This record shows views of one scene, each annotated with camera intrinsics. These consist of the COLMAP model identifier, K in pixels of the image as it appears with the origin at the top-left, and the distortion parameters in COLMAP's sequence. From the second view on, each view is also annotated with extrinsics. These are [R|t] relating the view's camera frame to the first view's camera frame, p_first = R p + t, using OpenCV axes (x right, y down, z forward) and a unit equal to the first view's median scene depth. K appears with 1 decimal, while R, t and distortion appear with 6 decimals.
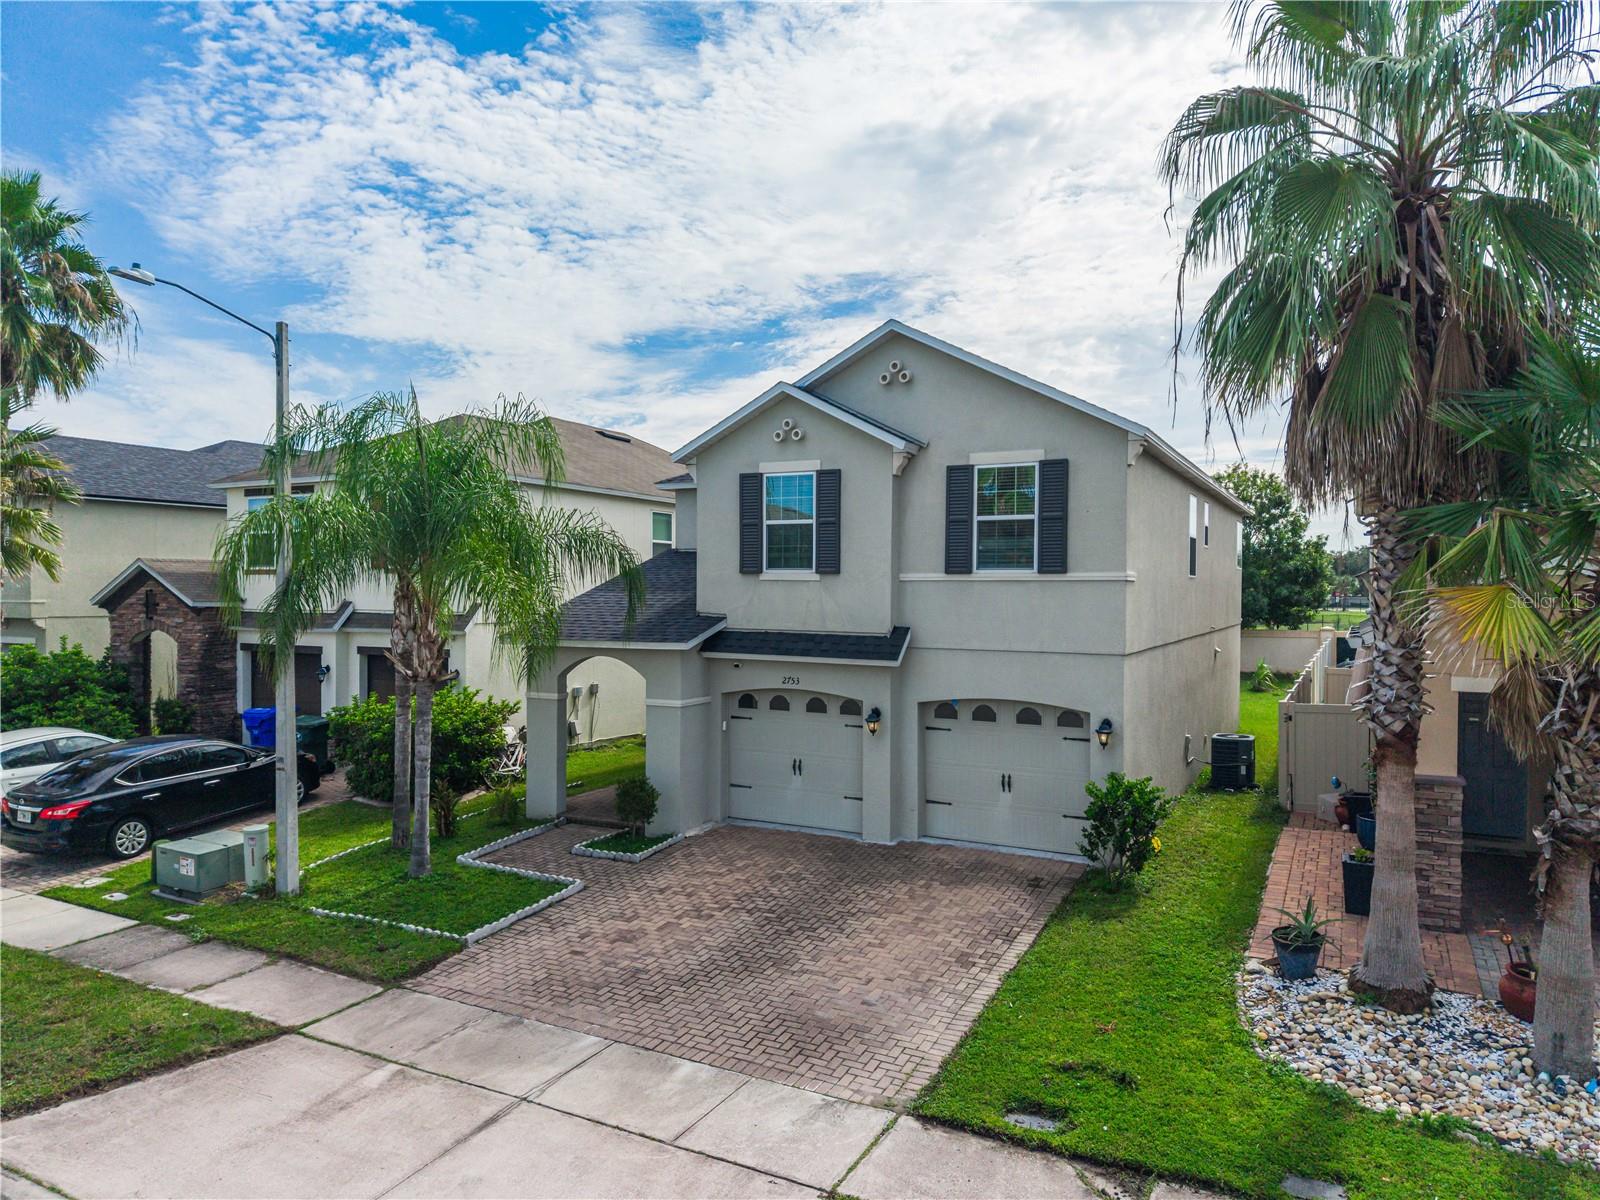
lens RADIAL K [[1047.6, 0, 800.0], [0, 1047.6, 600.0], [0, 0, 1]] dist [0.022715, -0.001020]
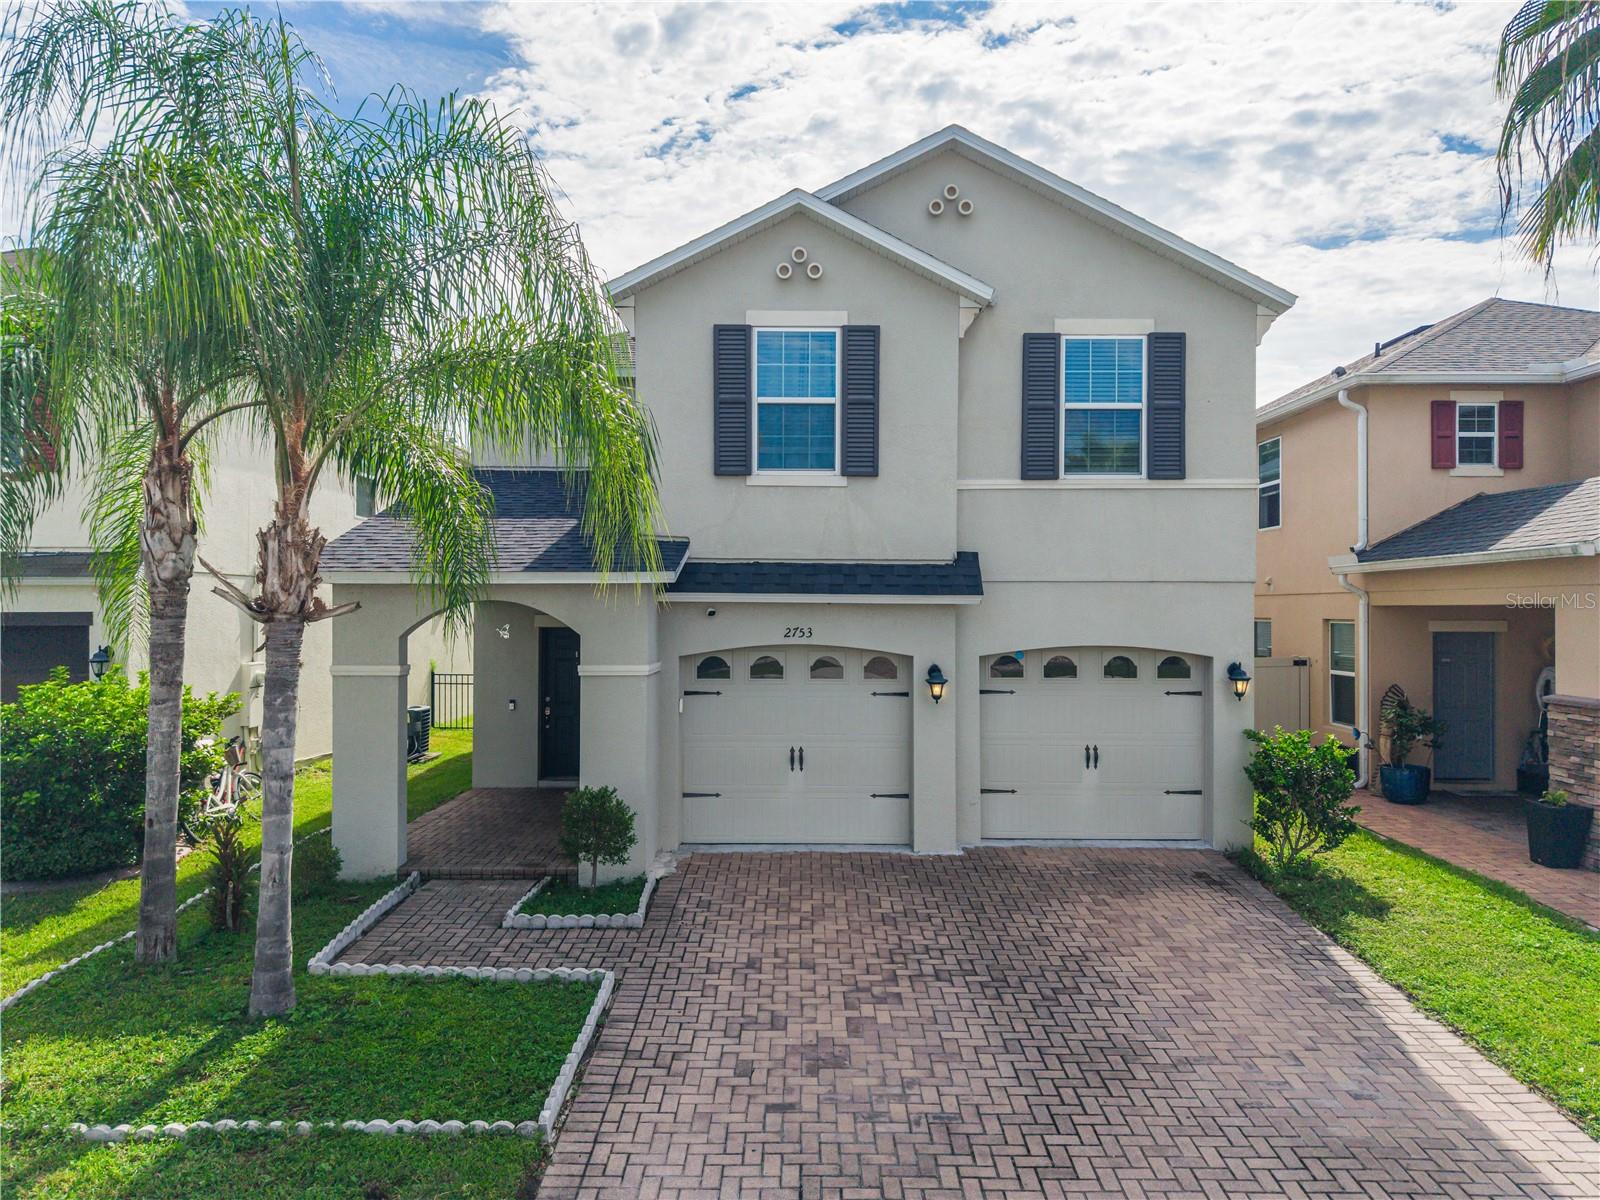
lens RADIAL K [[1058.6, 0, 796.1], [0, 1058.6, 615.4], [0, 0, 1]] dist [0.006756, -0.002486]
pose [[0.892250, -0.005686, 0.451506, -0.343104], [0.007099, 0.999974, -0.001435, 0.071204], [-0.451486, 0.004486, 0.892267, 0.408564]]
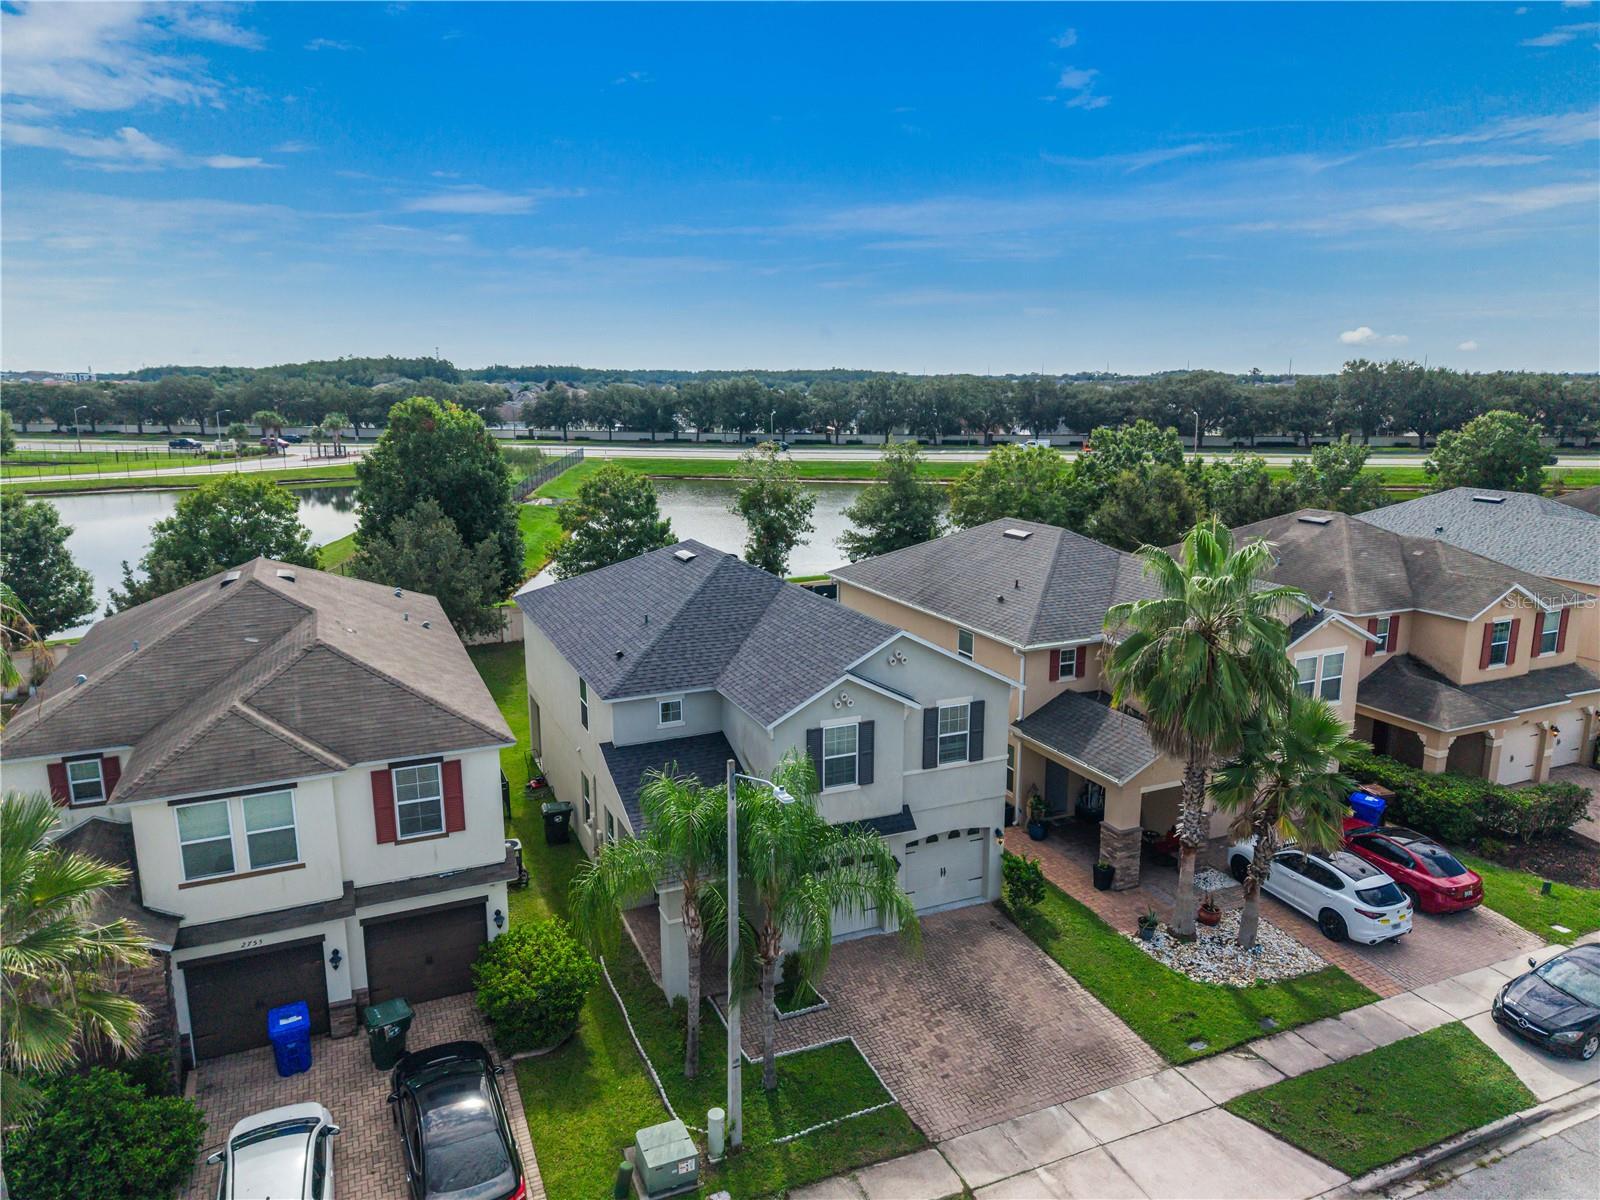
lens RADIAL K [[1047.6, 0, 800.0], [0, 1047.6, 600.0], [0, 0, 1]] dist [0.022715, -0.001020]
pose [[0.628315, -0.158612, 0.761619, -1.248400], [0.011149, 0.980731, 0.195046, -0.633645], [-0.777879, -0.114059, 0.617976, 0.135274]]
